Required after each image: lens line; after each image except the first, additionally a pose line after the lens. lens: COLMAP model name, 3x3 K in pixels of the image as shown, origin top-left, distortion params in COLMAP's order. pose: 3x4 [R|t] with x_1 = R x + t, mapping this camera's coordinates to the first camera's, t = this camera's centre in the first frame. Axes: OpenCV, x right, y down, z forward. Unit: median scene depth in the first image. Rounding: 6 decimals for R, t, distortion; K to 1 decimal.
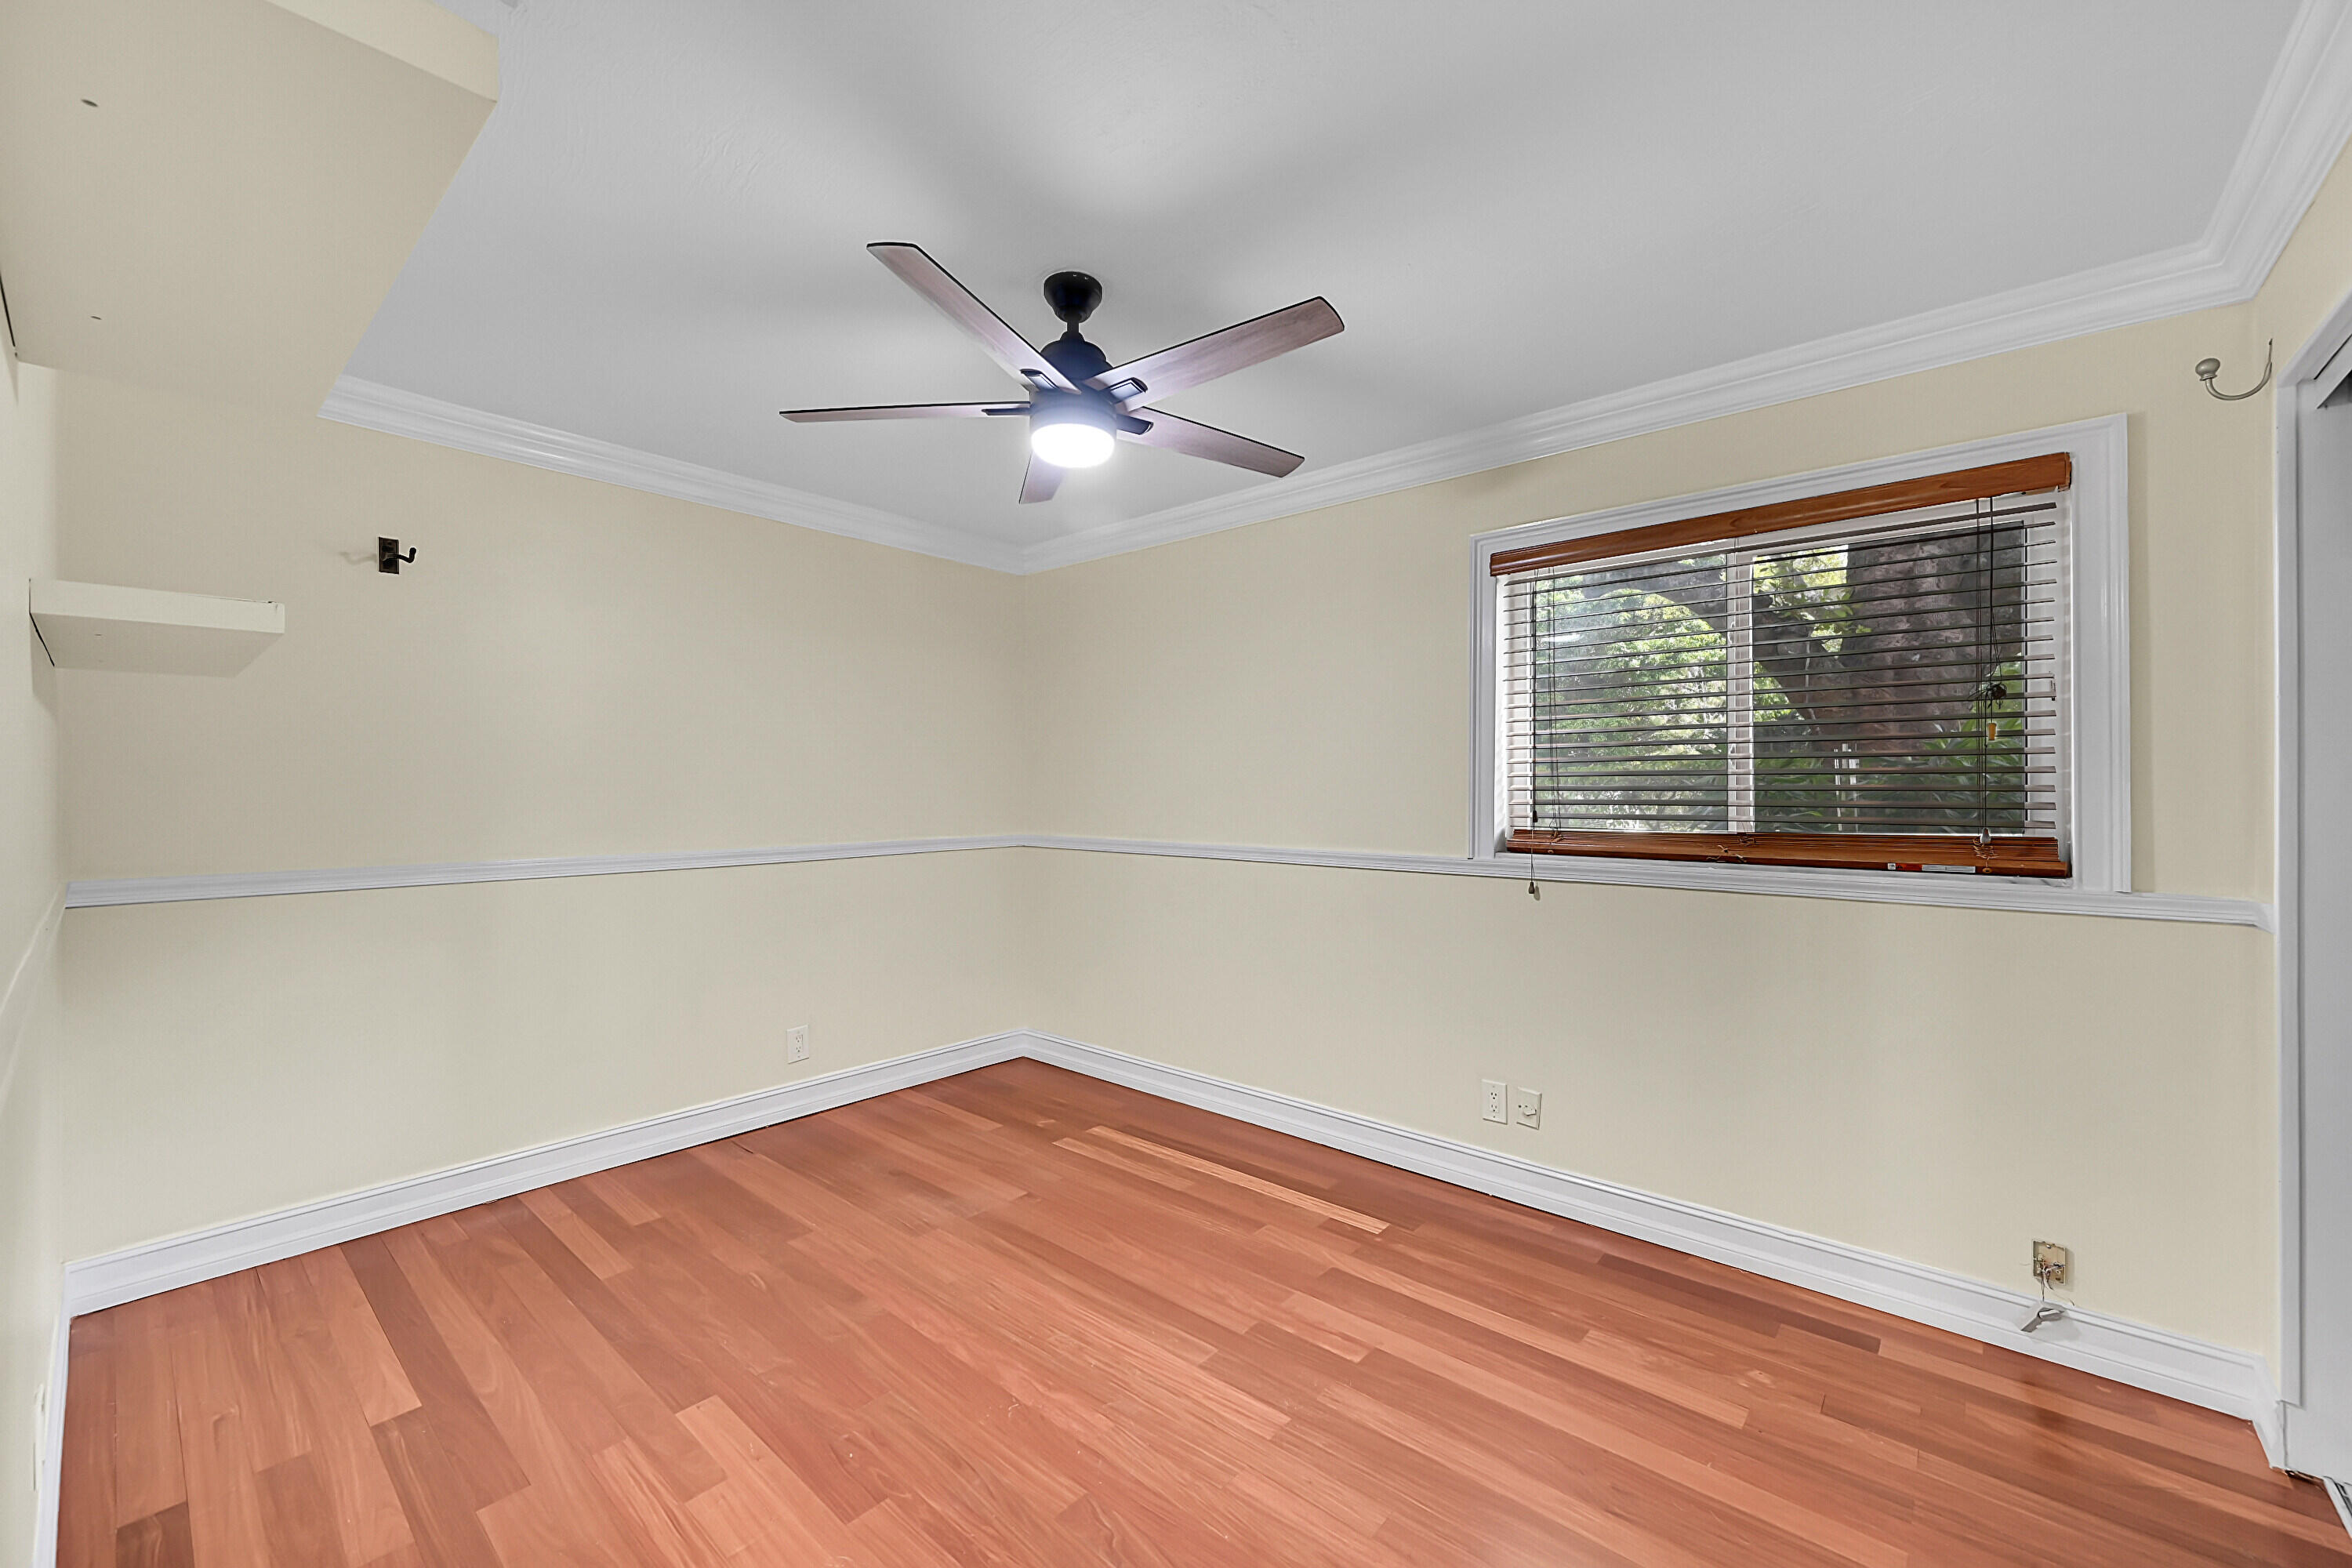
lens RADIAL K [[926.8, 0, 1179.8], [0, 926.8, 785.4], [0, 0, 1]] dist [-0.001523, -0.000060]
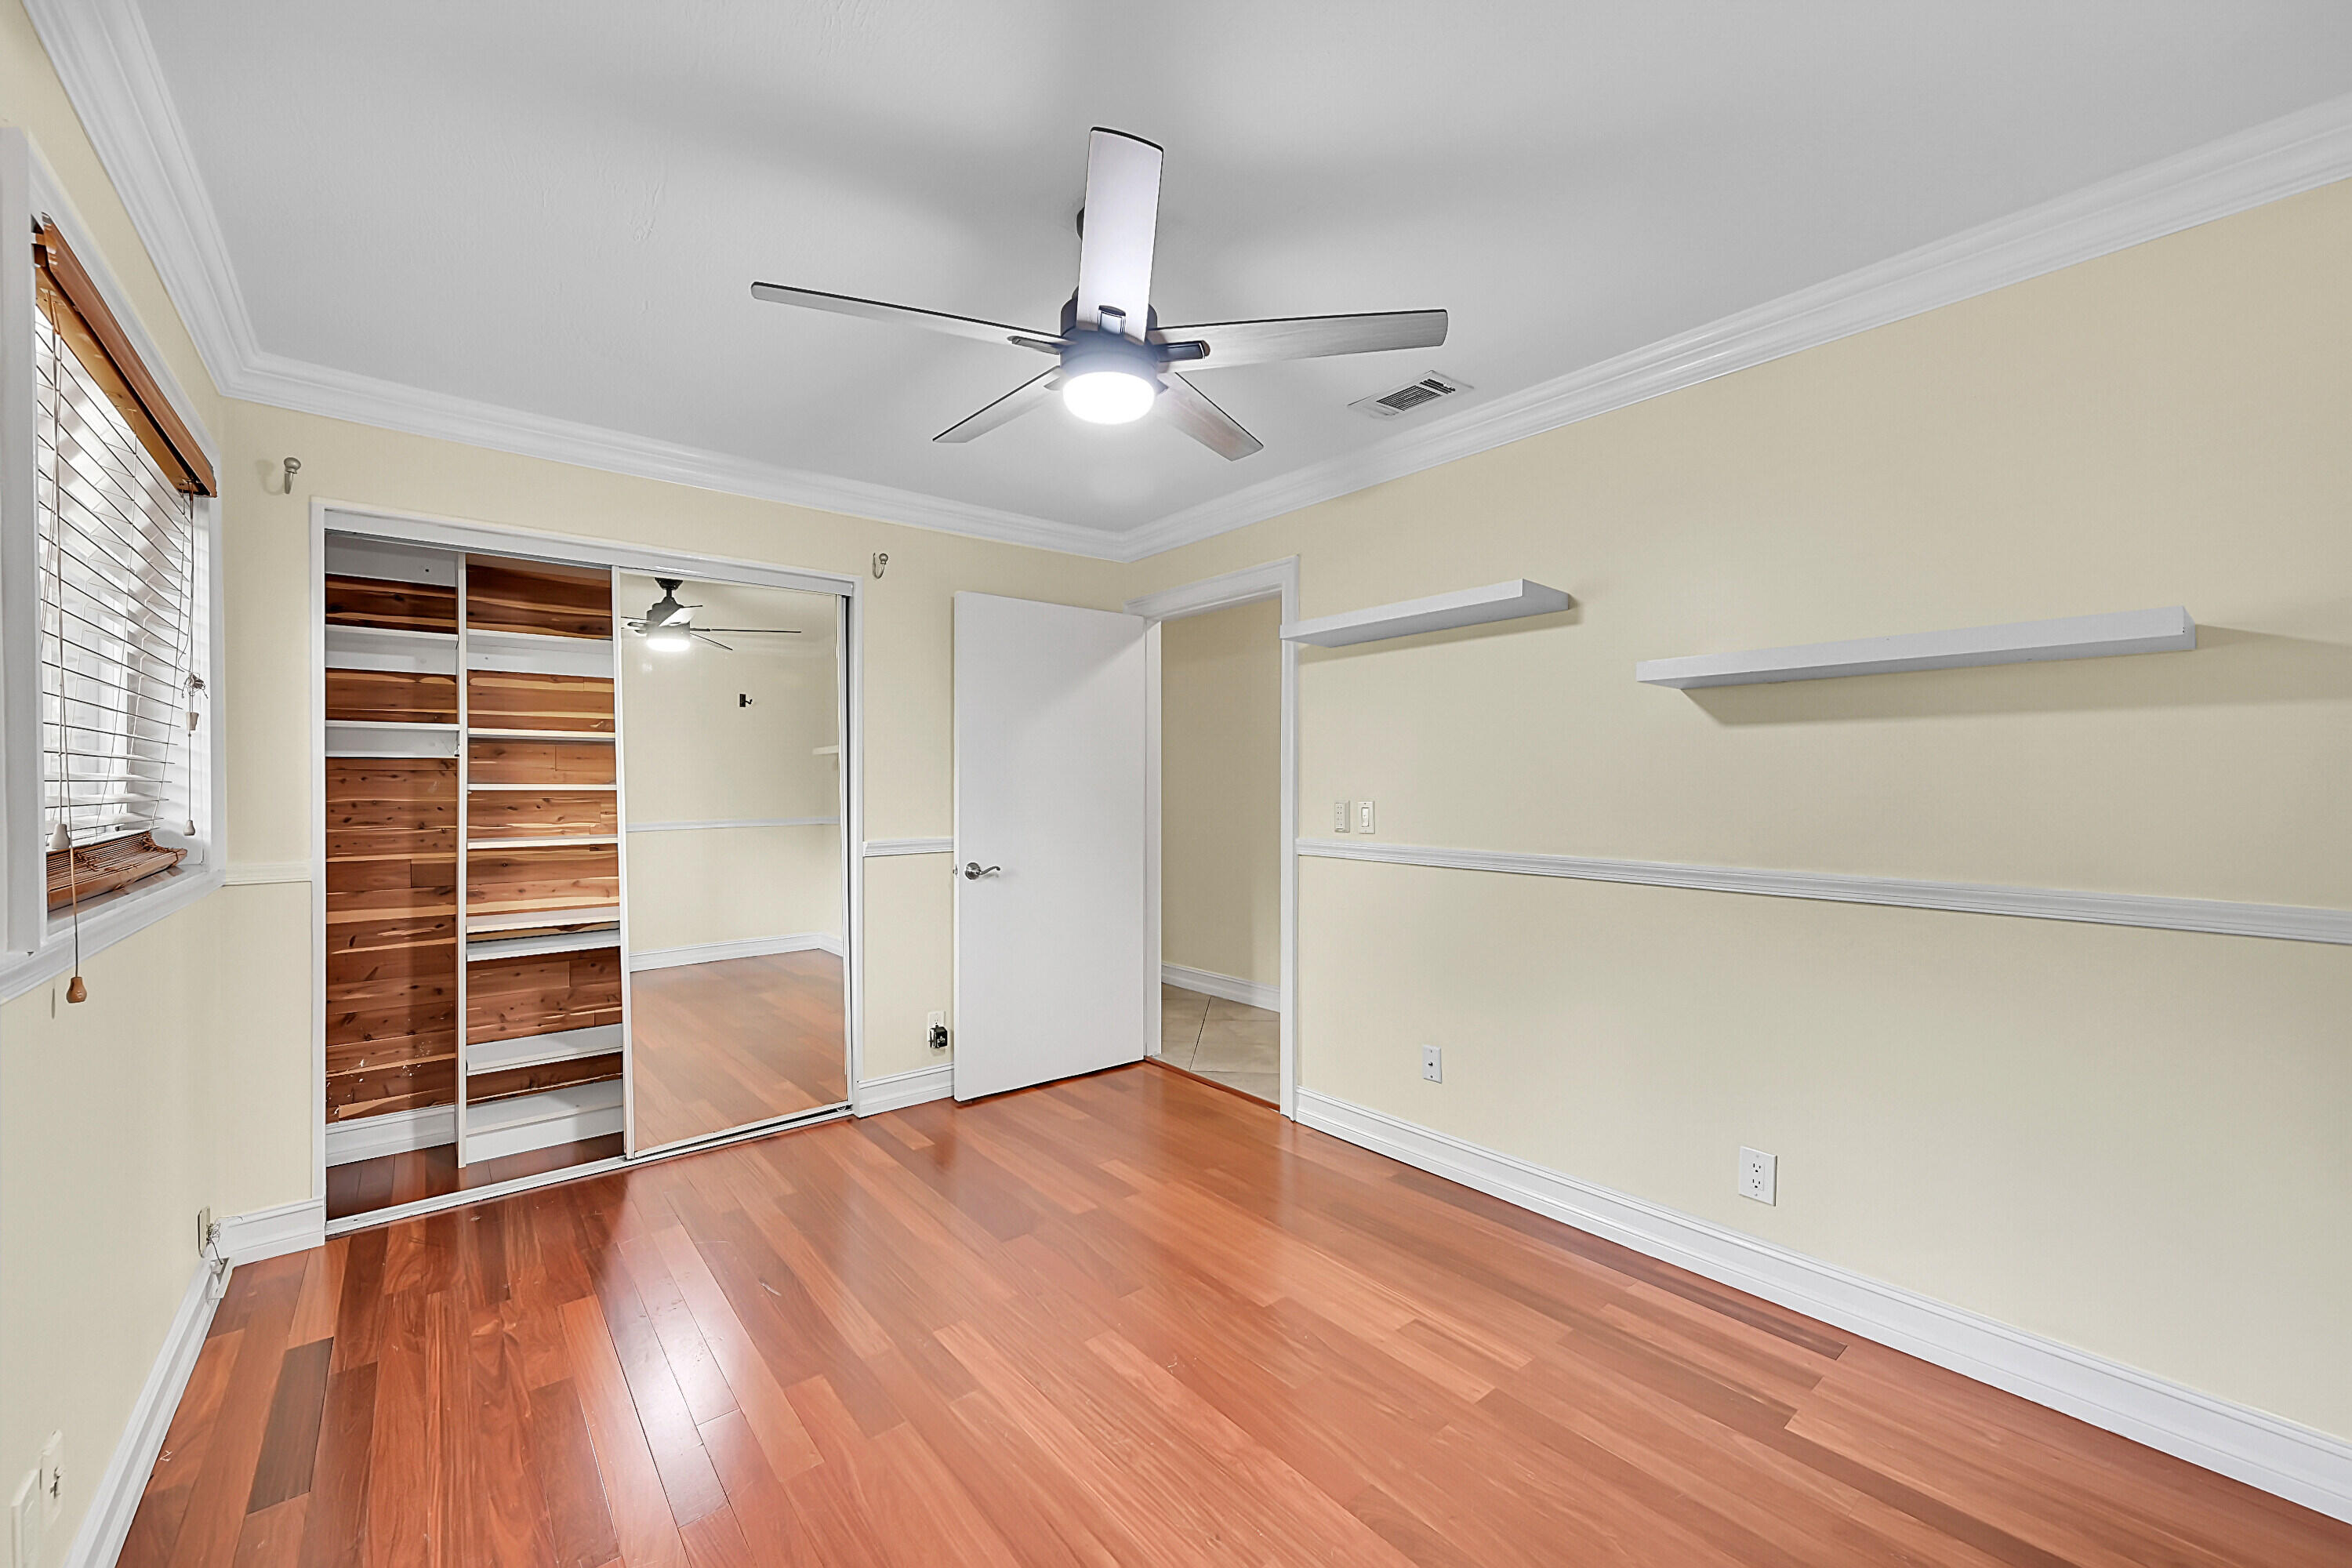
lens RADIAL K [[926.8, 0, 1171.7], [0, 926.8, 793.3], [0, 0, 1]] dist [-0.001523, -0.000060]
pose [[-0.984722, 0.000102, 0.174136, -0.347315], [0.000450, 0.999998, 0.001957, 0.018248], [-0.174135, 0.002006, -0.984720, 1.947408]]
